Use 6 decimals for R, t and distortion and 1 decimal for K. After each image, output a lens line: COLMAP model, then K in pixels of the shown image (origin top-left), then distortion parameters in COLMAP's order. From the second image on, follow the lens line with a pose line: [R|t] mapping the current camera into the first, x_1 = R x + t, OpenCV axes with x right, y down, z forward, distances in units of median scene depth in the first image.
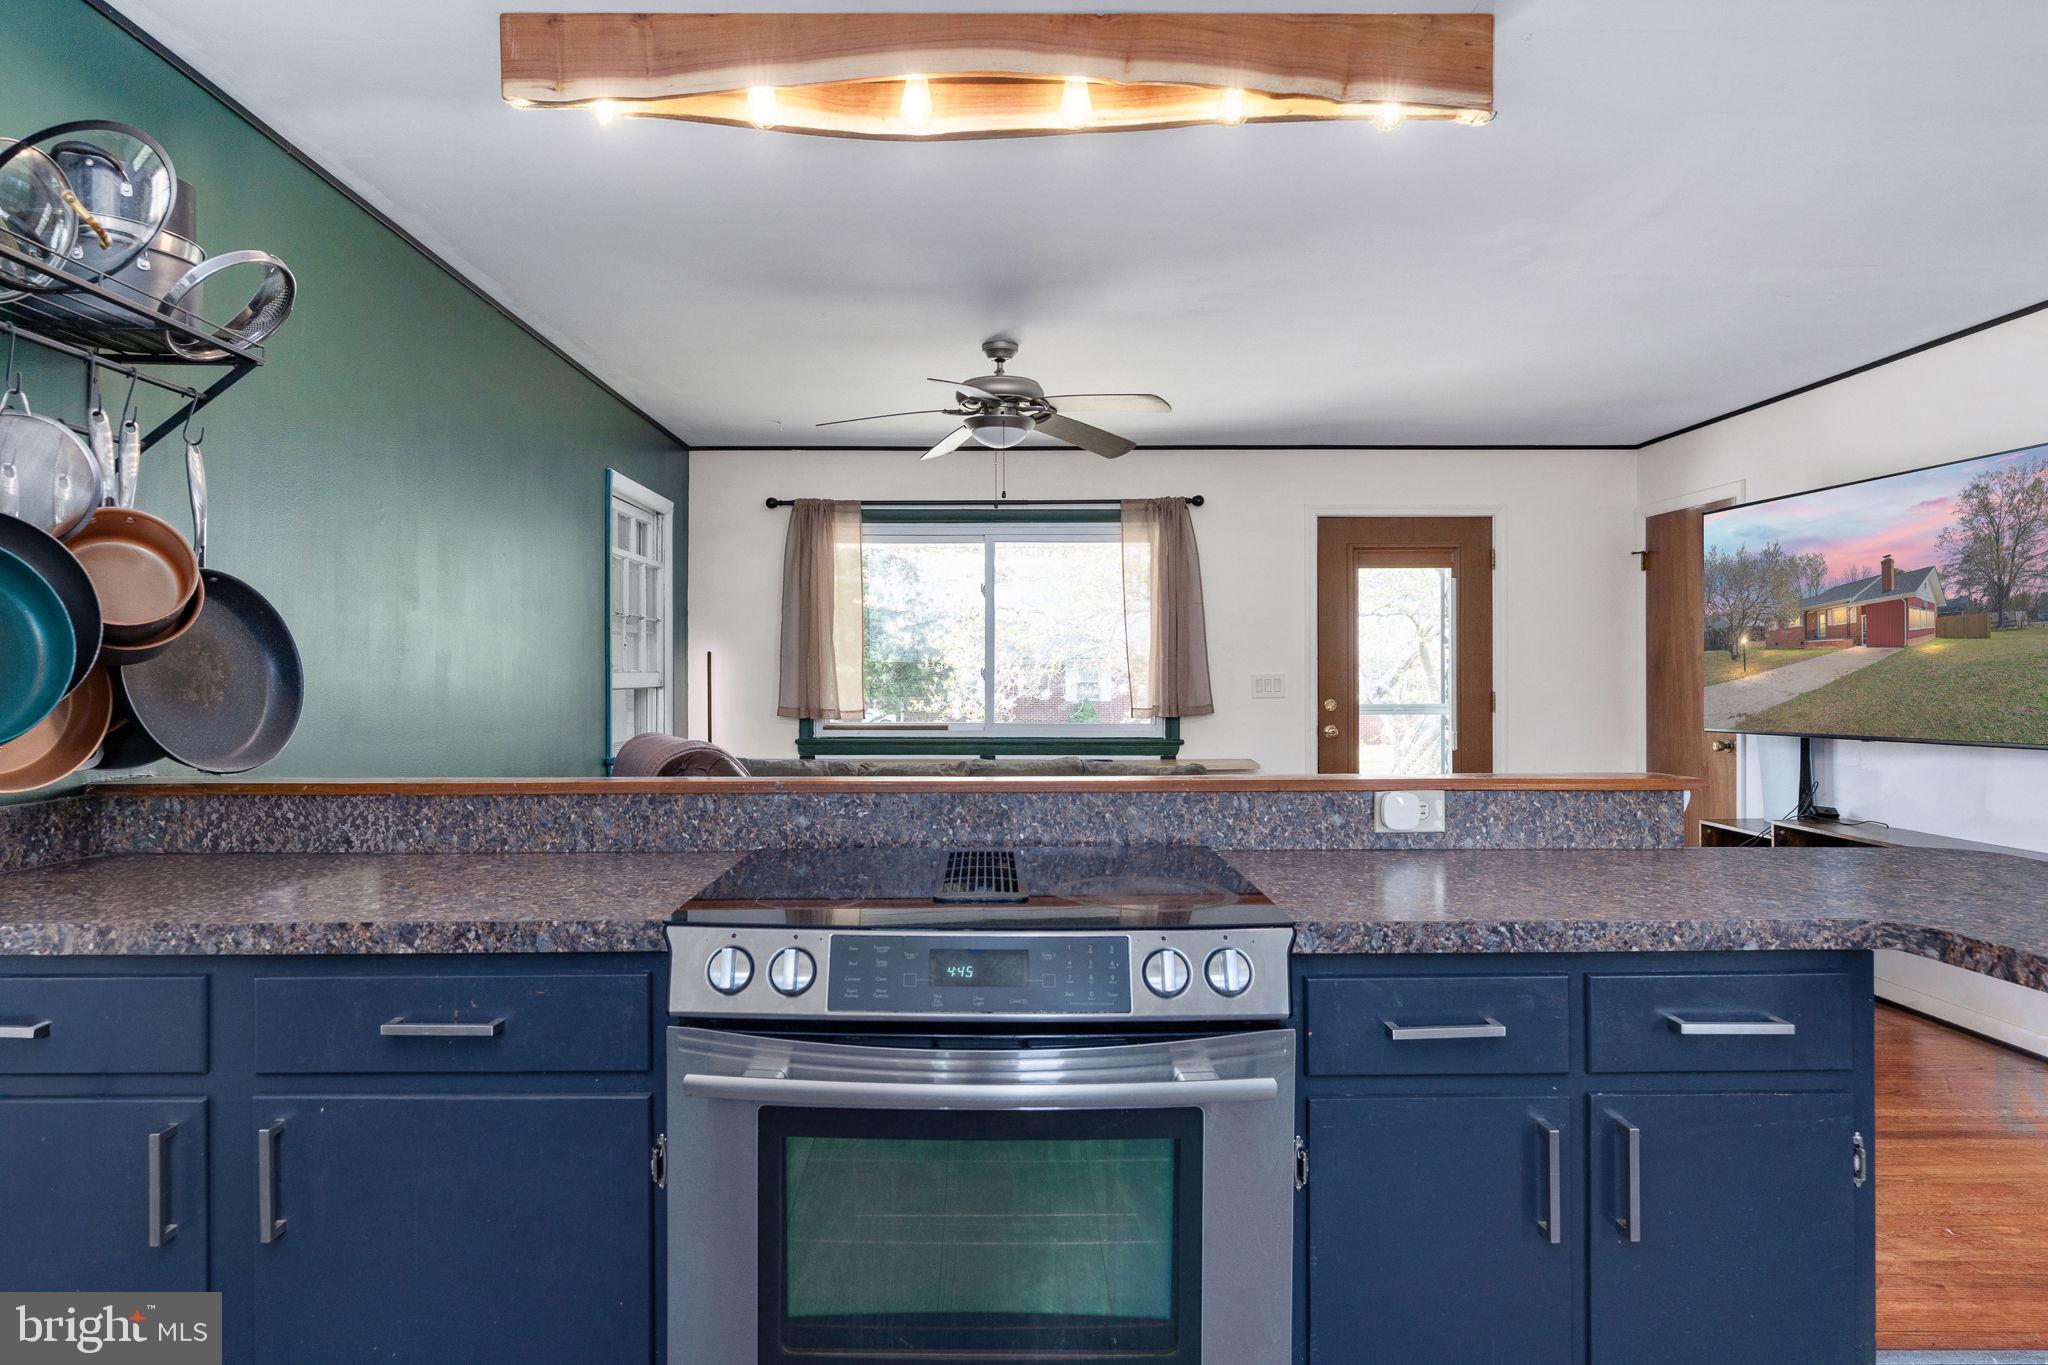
lens RADIAL K [[1205.6, 0, 1010.9], [0, 1205.6, 680.9], [0, 0, 1]] dist [-0.008418, 0.003397]
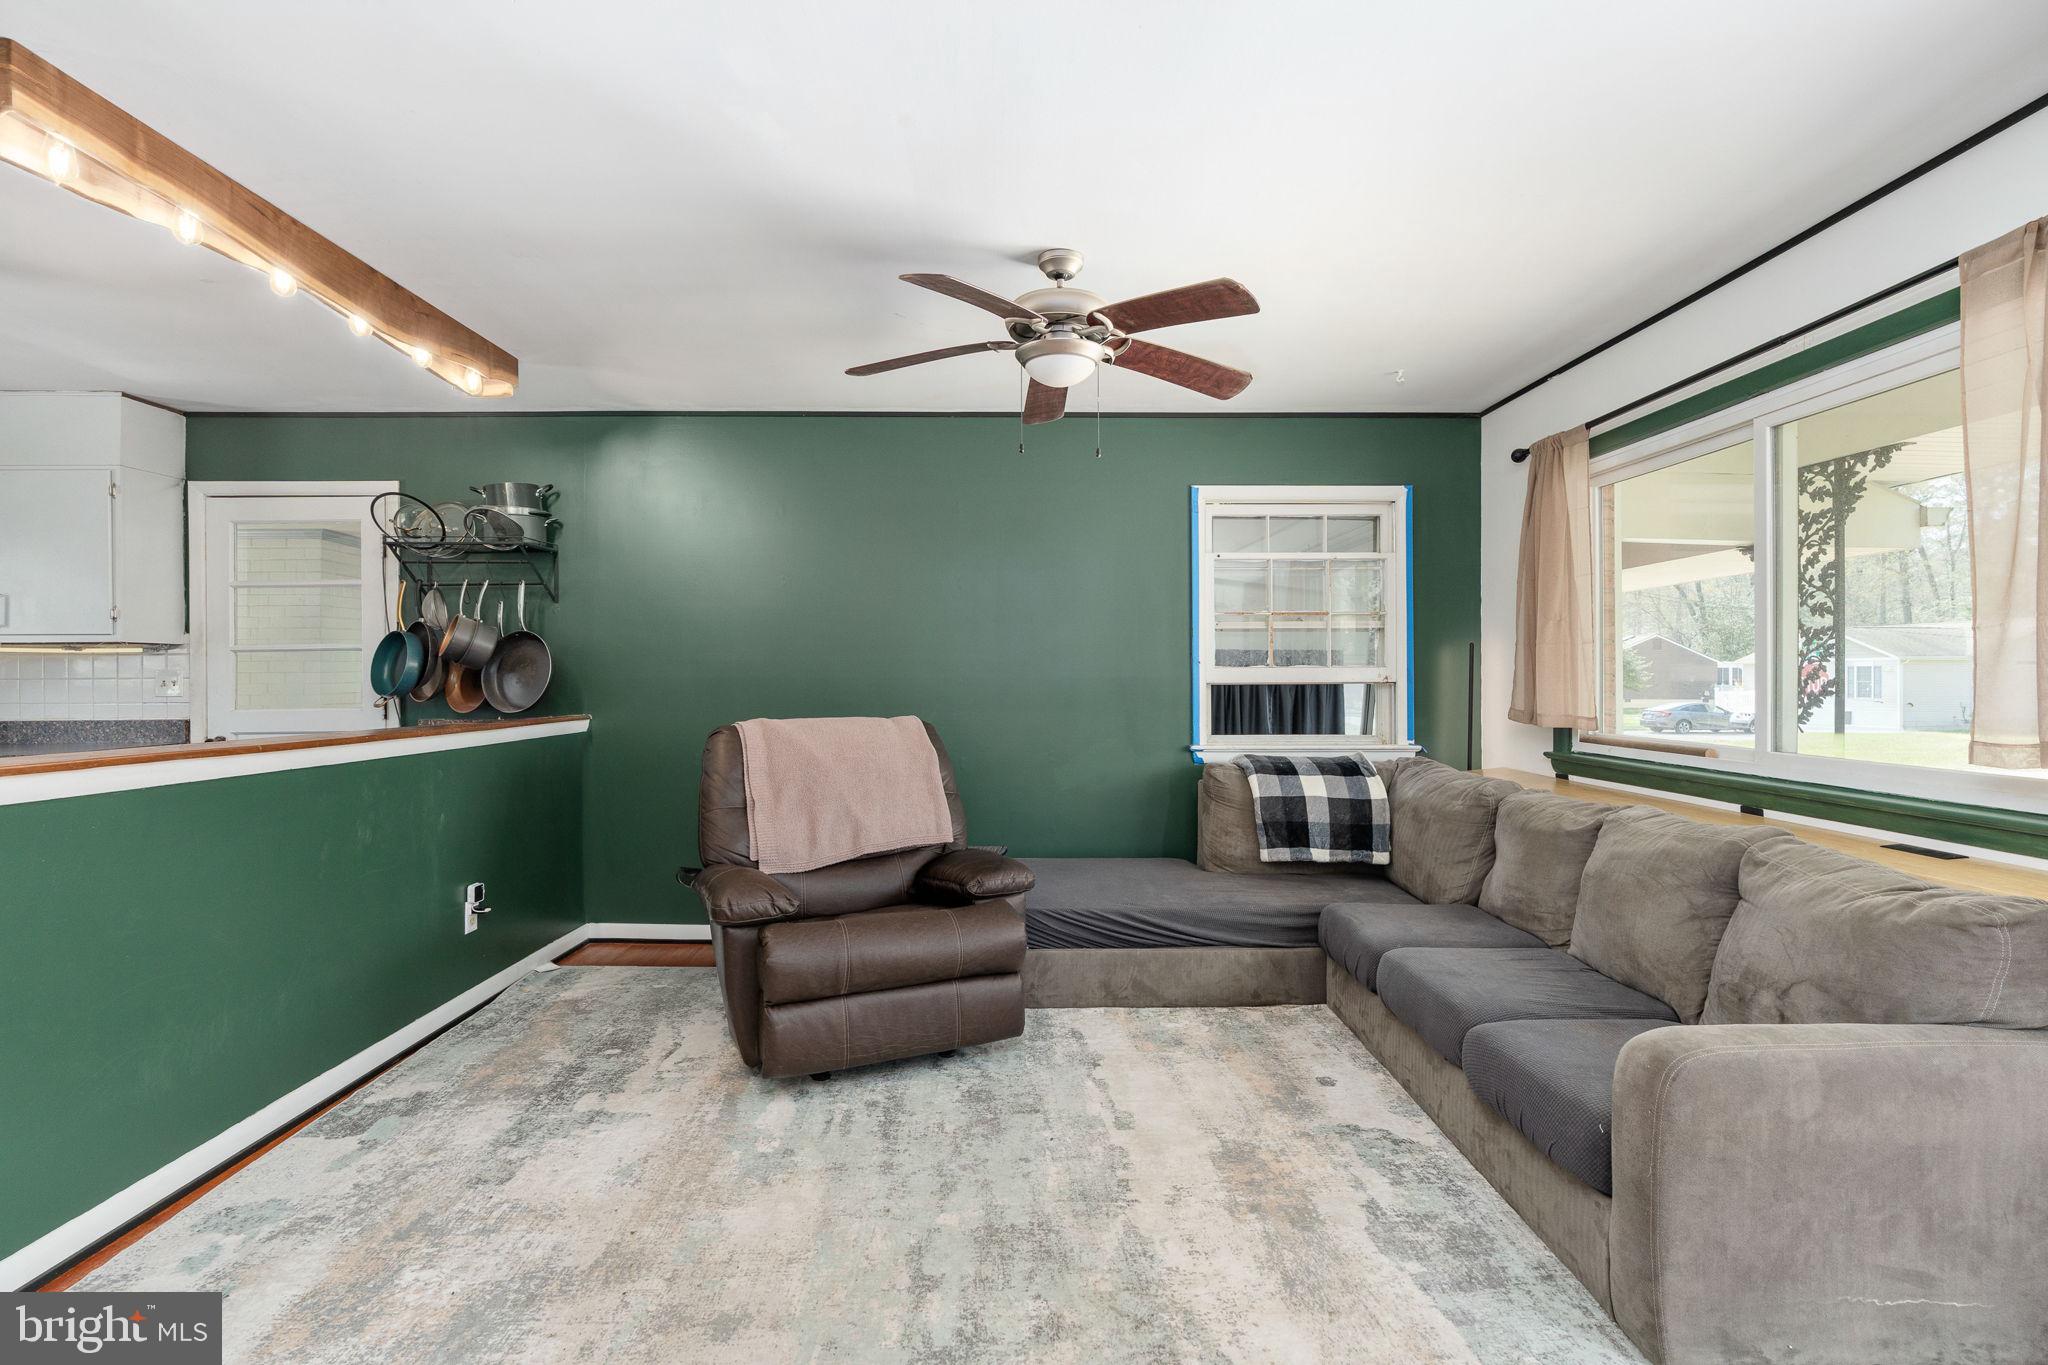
lens RADIAL K [[934.1, 0, 1033.2], [0, 934.1, 681.5], [0, 0, 1]] dist [-0.006930, 0.001591]
pose [[0.009511, 0.006231, -0.999935, 0.417774], [-0.001212, 0.999980, 0.006220, -0.000236], [0.999954, 0.001153, 0.009518, 0.658891]]
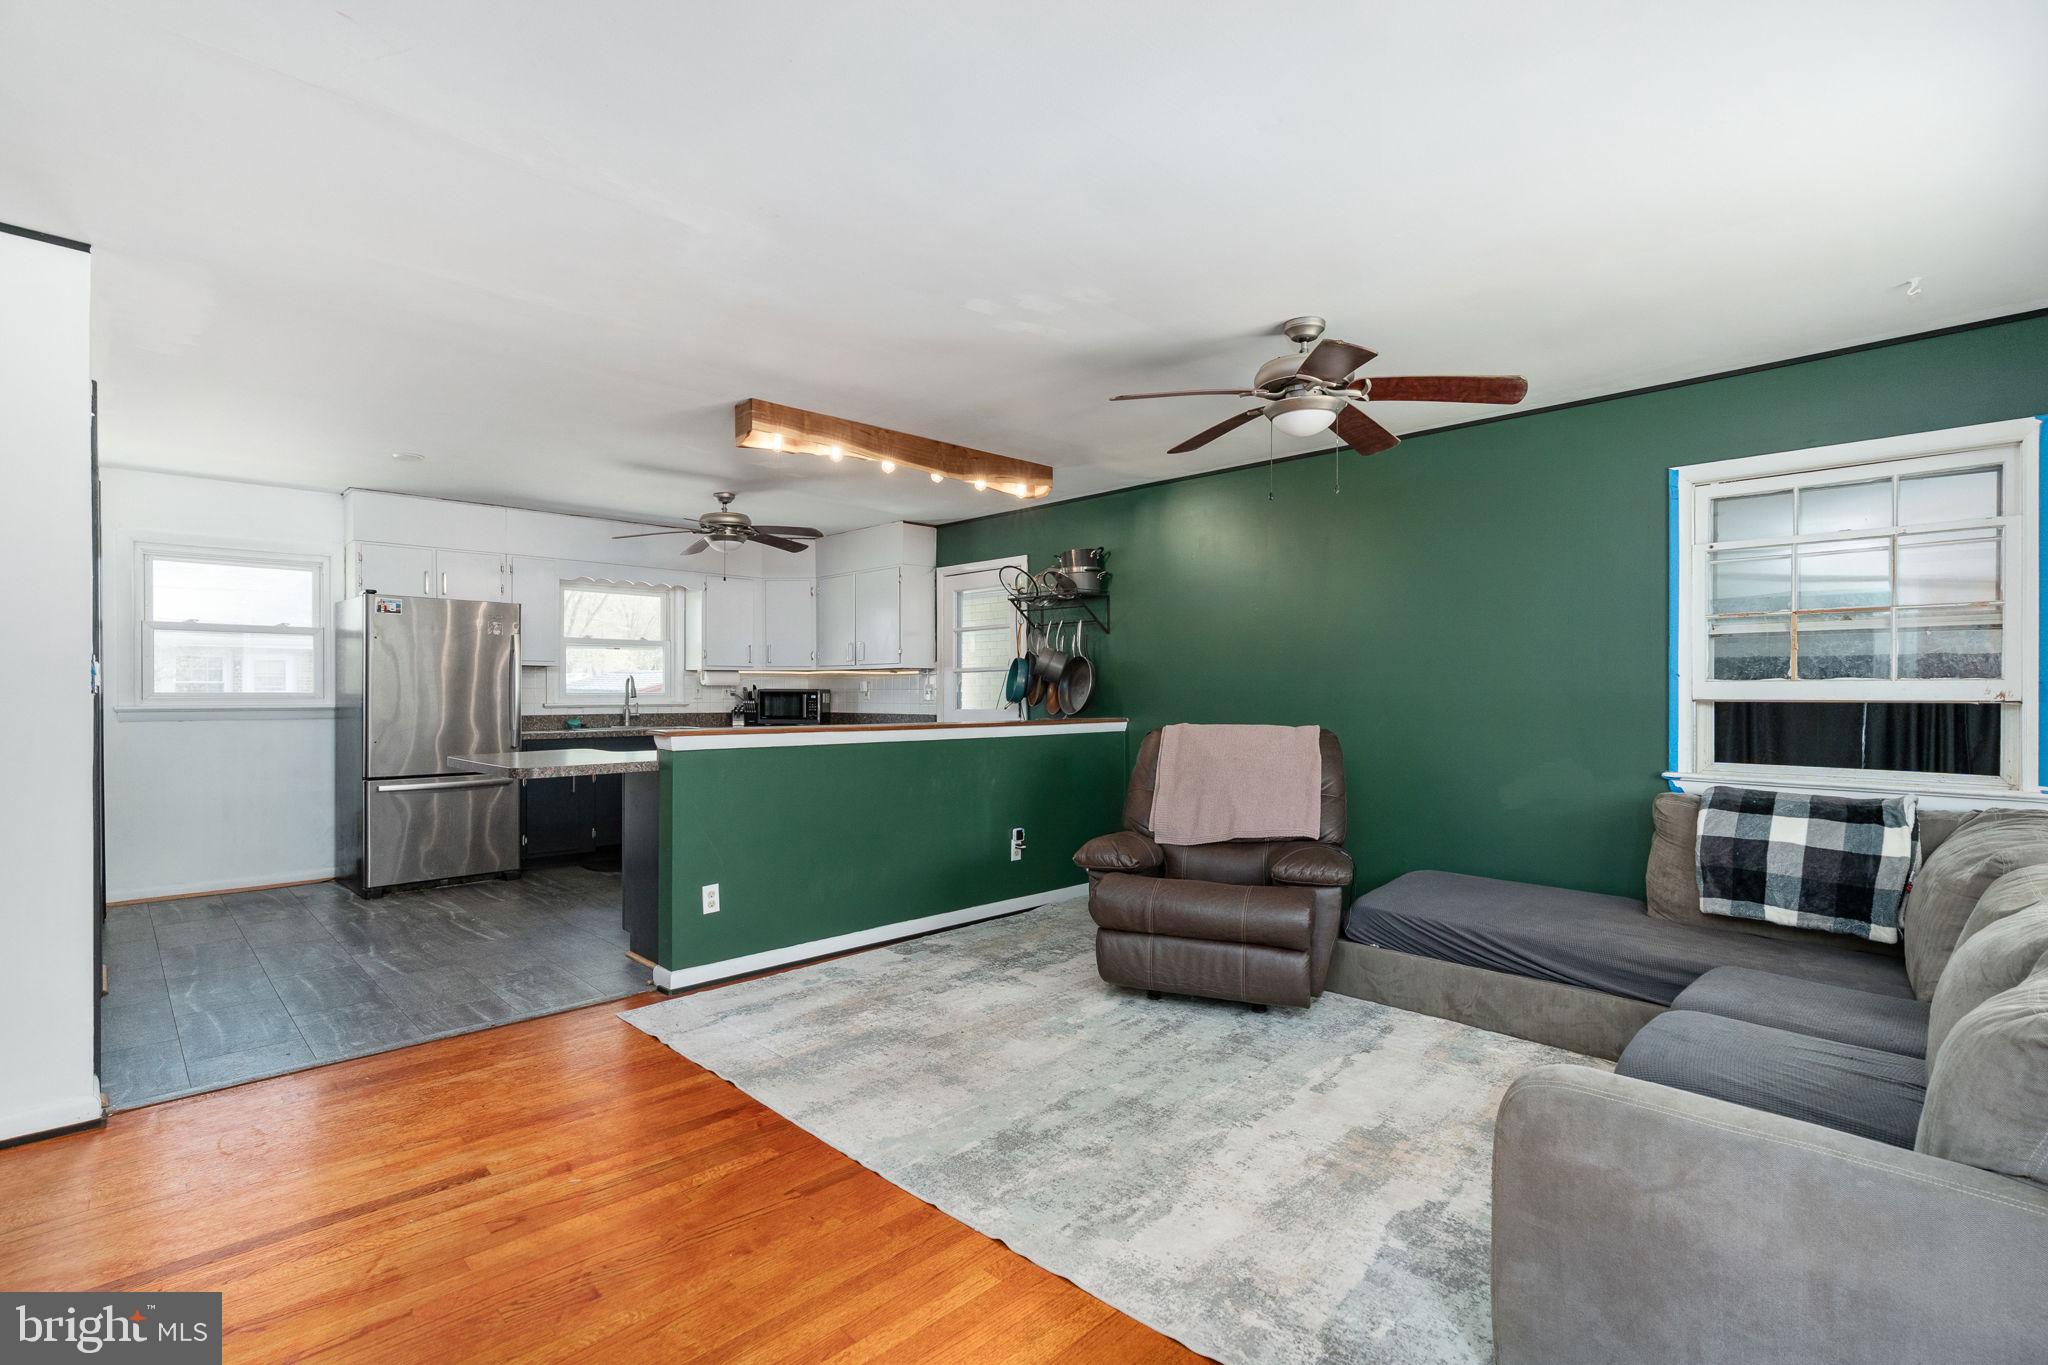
lens RADIAL K [[934.1, 0, 1004.1], [0, 934.1, 697.8], [0, 0, 1]] dist [-0.006930, 0.001591]
pose [[-0.725892, 0.006655, -0.687776, 0.438126], [-0.002723, 0.999918, 0.012550, -0.001915], [0.687803, 0.010983, -0.725814, 0.916075]]
